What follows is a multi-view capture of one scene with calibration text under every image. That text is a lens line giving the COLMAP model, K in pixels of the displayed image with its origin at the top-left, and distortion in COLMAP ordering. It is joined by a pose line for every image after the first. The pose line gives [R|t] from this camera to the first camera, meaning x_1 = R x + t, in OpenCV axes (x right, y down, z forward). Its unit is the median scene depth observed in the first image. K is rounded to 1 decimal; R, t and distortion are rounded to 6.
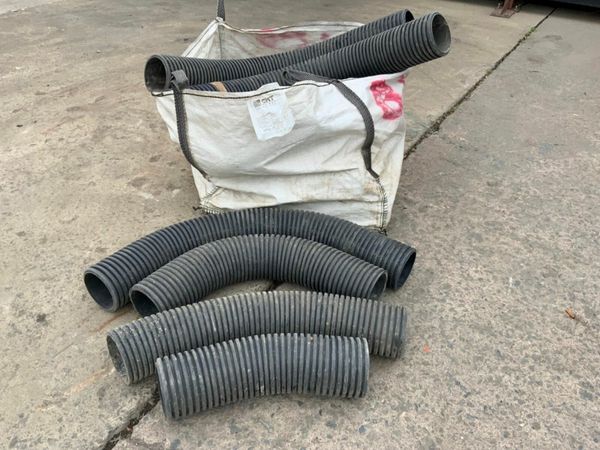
lens RADIAL K [[494.8, 0, 300.0], [0, 494.8, 225.0], [0, 0, 1]] dist [0.086365, -0.175410]
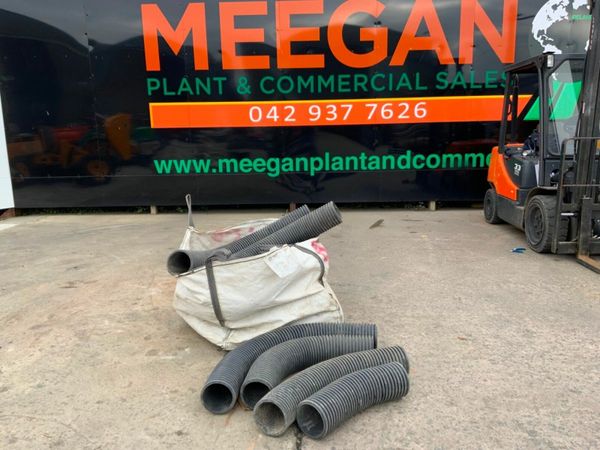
lens RADIAL K [[494.9, 0, 300.2], [0, 494.9, 209.3], [0, 0, 1]] dist [0.091418, -0.177213]
pose [[0.870361, -0.125825, 0.476067, -0.683155], [0.324580, 0.873635, -0.362505, 0.217352], [-0.370297, 0.470032, 0.801218, -0.395210]]
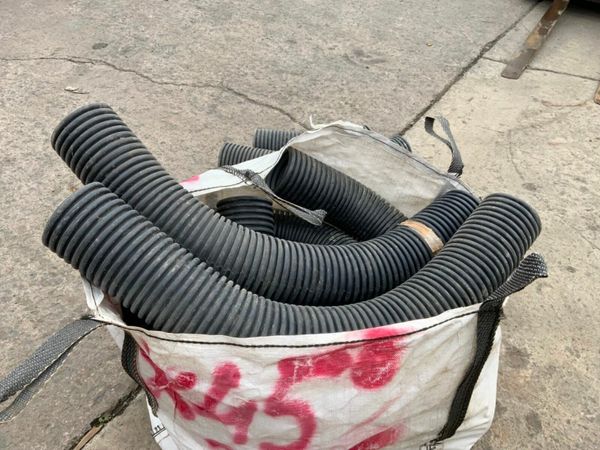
lens RADIAL K [[494.8, 0, 300.0], [0, 494.8, 225.0], [0, 0, 1]] dist [0.086365, -0.175410]
pose [[-0.996437, -0.071223, -0.045173, 0.025474], [-0.060580, 0.231760, 0.970885, -0.966968], [-0.058680, 0.970162, -0.235249, 1.231483]]
